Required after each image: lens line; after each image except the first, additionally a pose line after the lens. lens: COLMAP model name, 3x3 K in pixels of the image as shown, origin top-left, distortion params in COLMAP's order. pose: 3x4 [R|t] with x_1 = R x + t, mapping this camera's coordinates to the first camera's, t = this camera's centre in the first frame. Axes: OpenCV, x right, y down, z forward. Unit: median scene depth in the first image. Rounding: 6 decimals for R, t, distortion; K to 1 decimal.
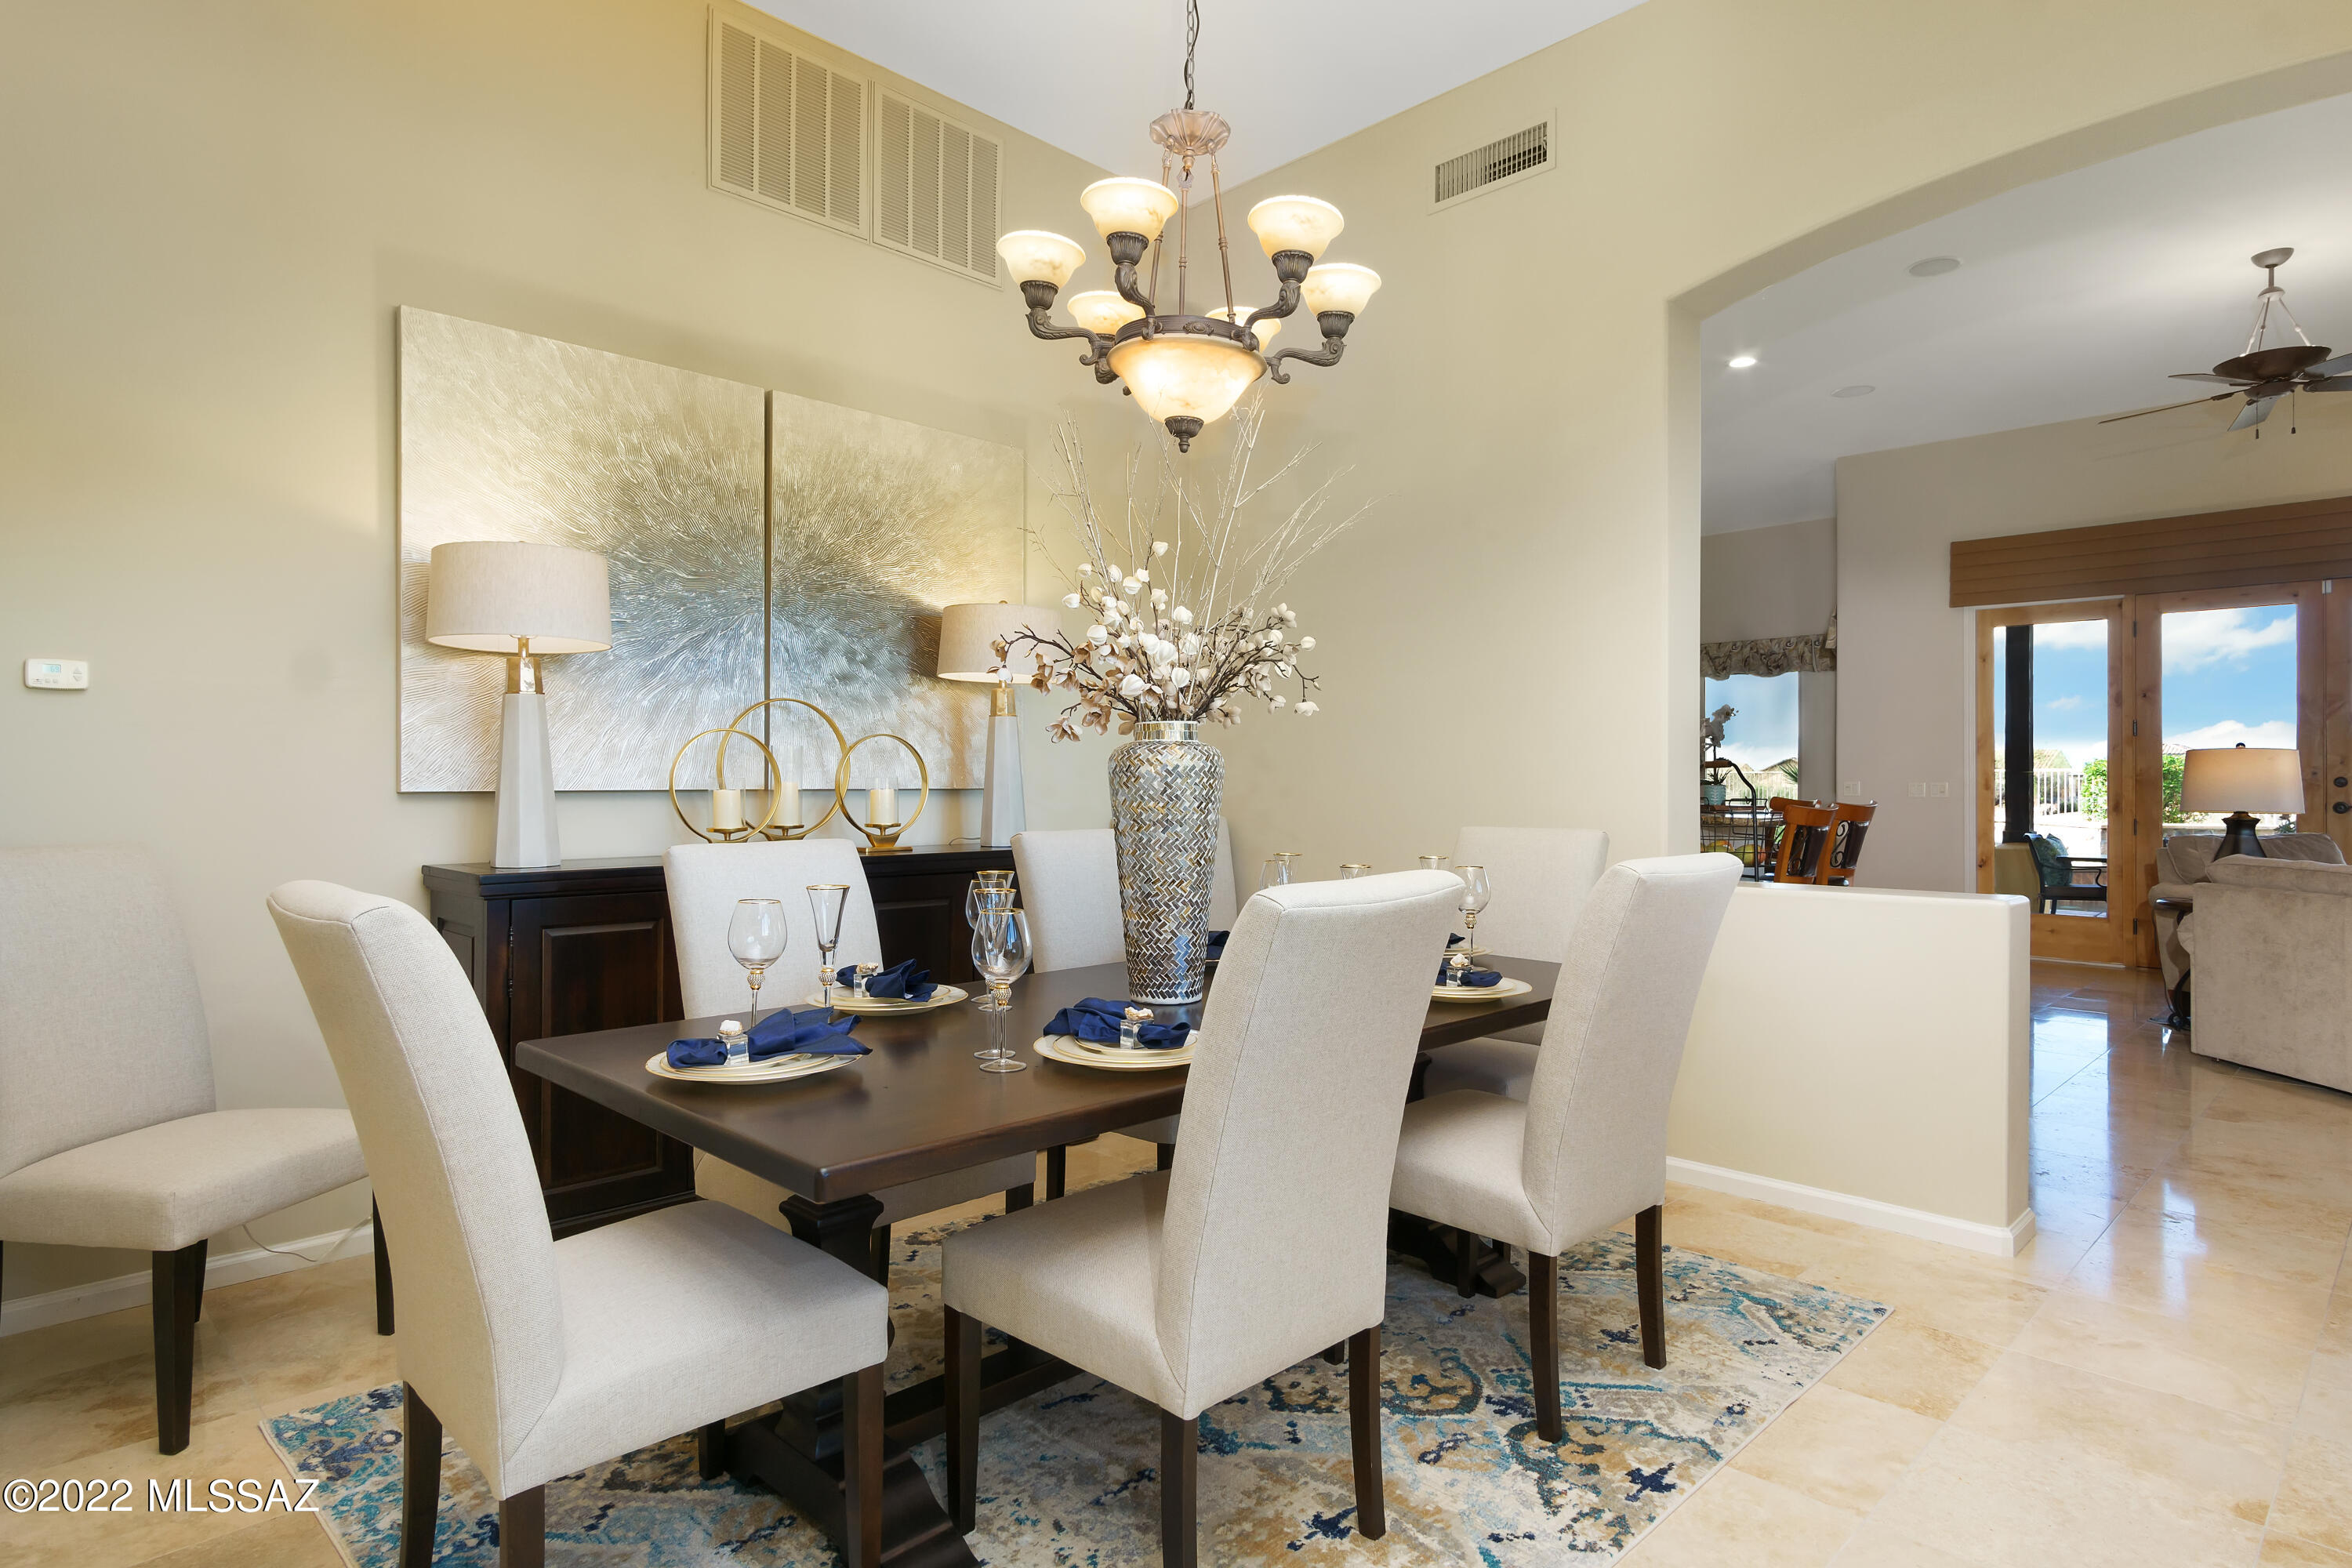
lens RADIAL K [[1259.3, 0, 1183.8], [0, 1259.3, 778.7], [0, 0, 1]] dist [0.008045, -0.000856]
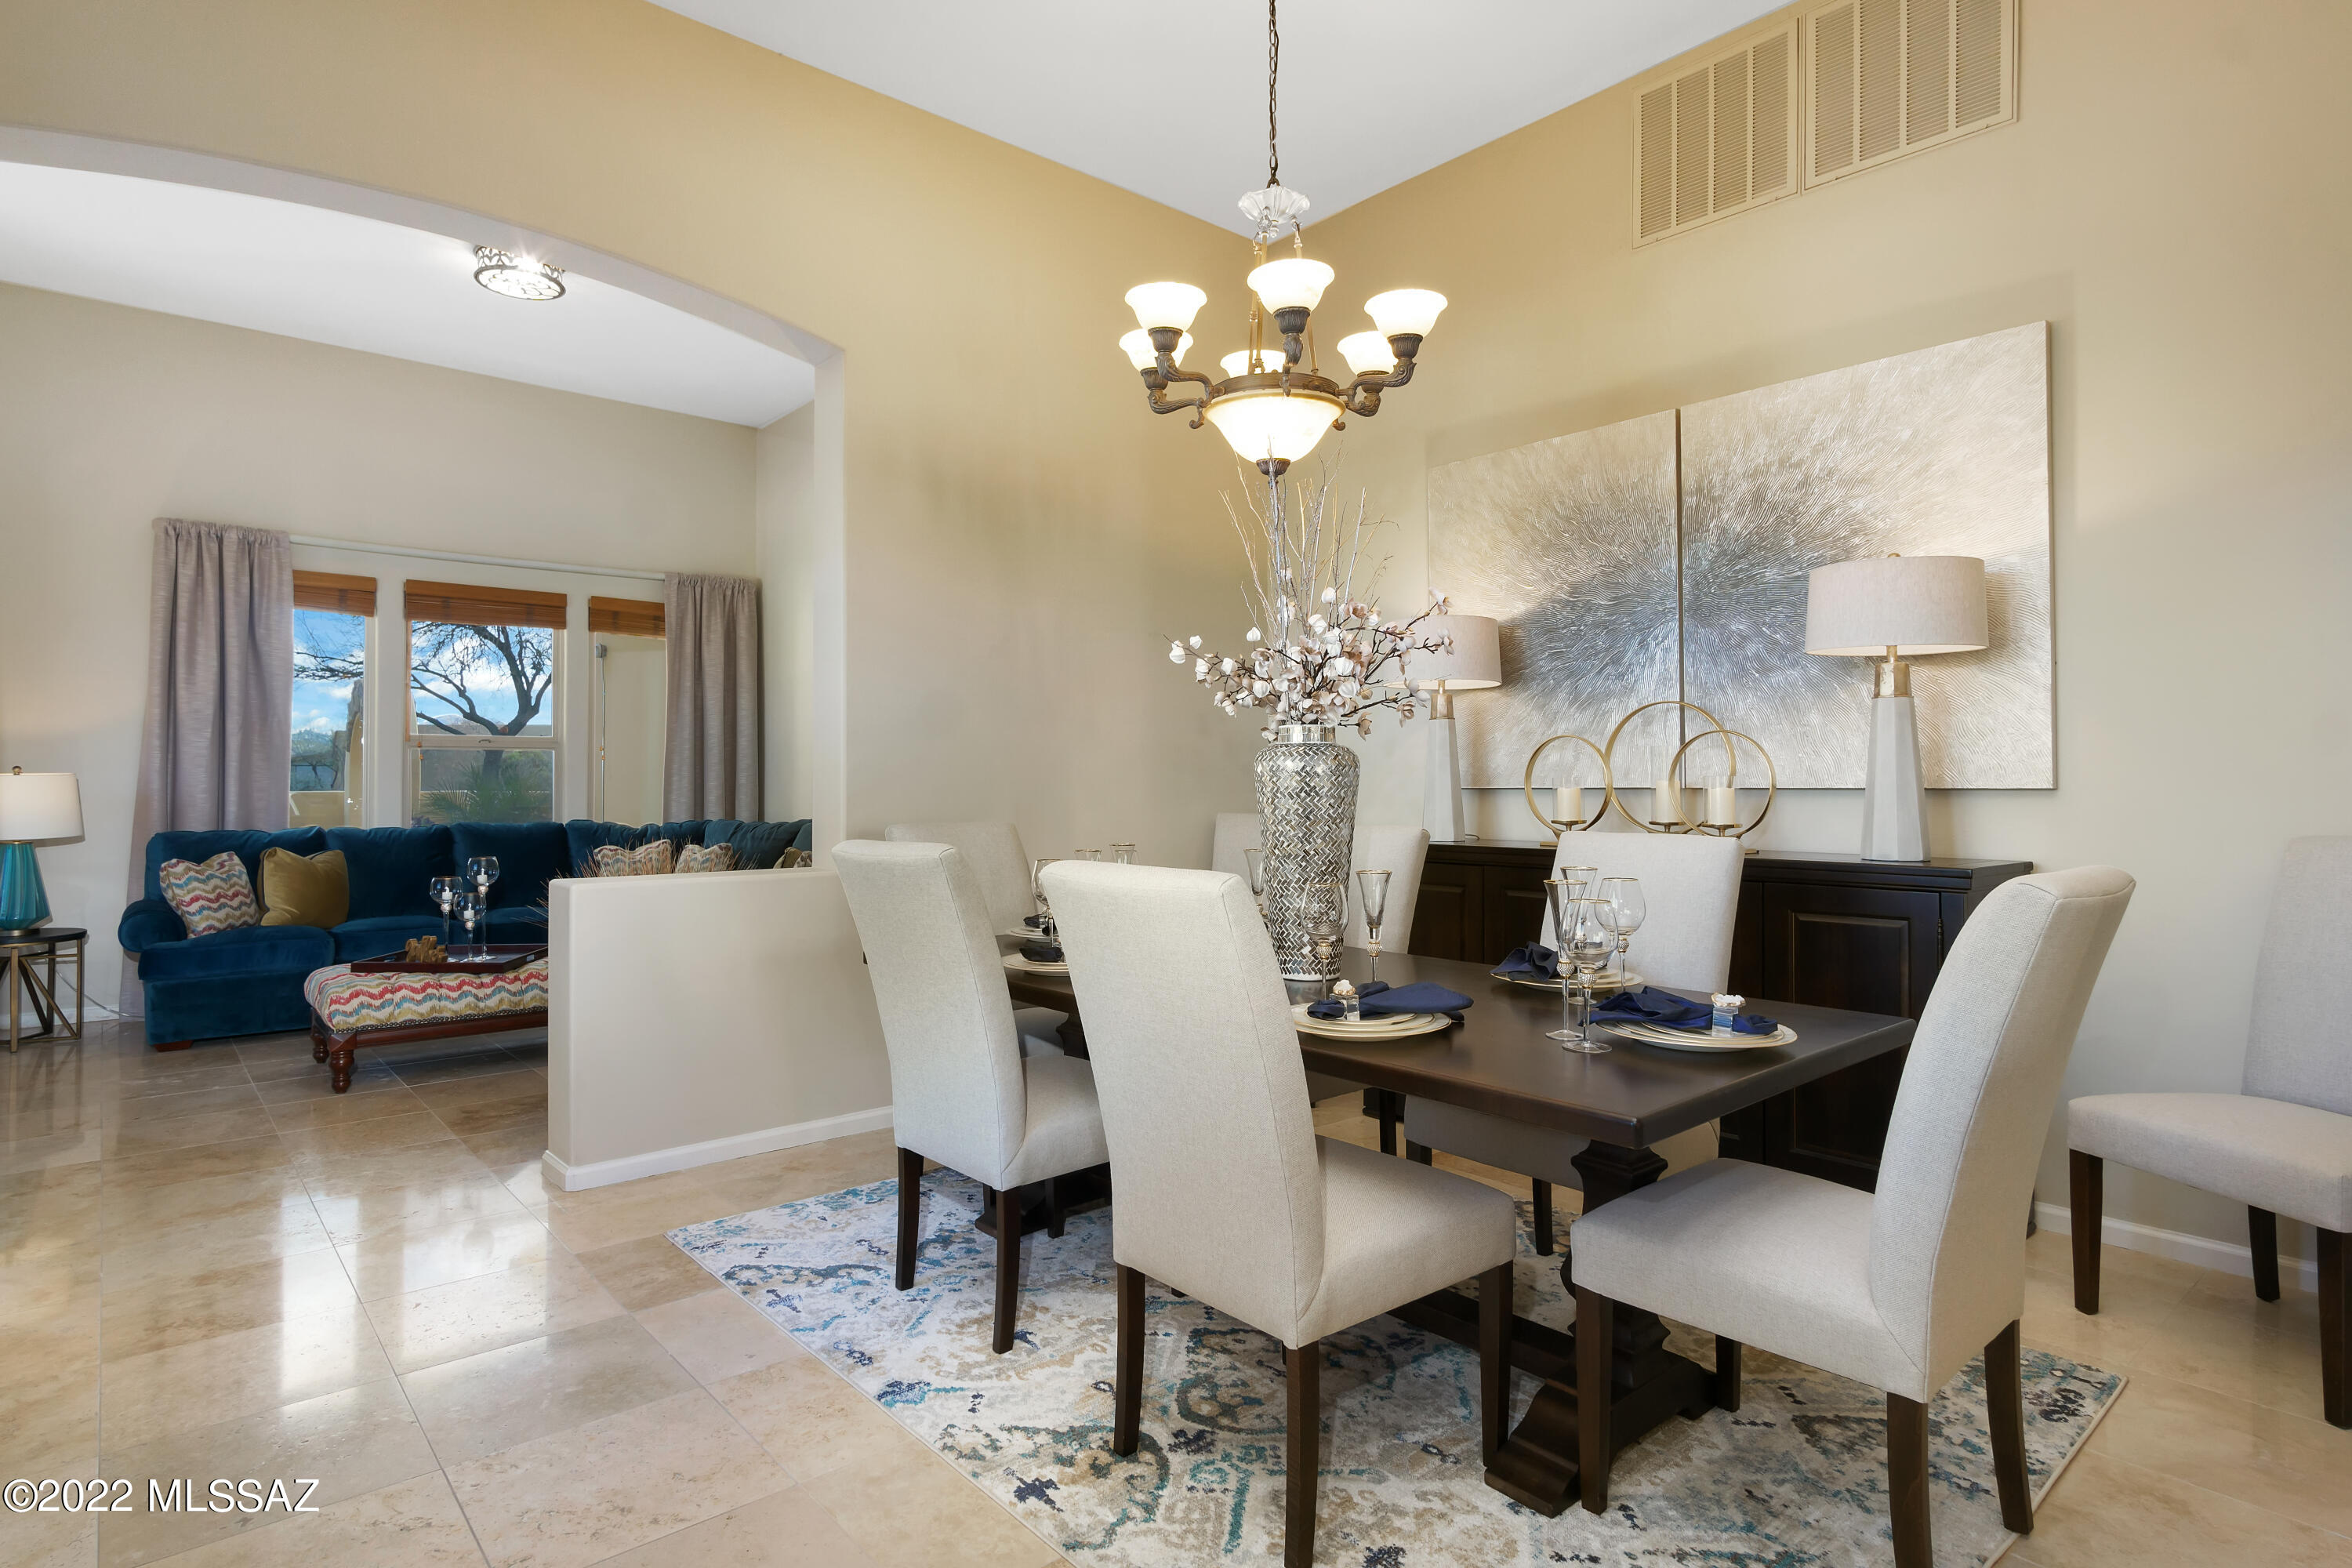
lens RADIAL K [[1259.3, 0, 1183.0], [0, 1259.3, 769.9], [0, 0, 1]] dist [0.008045, -0.000856]
pose [[-0.062886, -0.005325, -0.998007, 1.023672], [0.003863, 0.999977, -0.005579, -0.002456], [0.998013, -0.004206, -0.062864, 0.892555]]
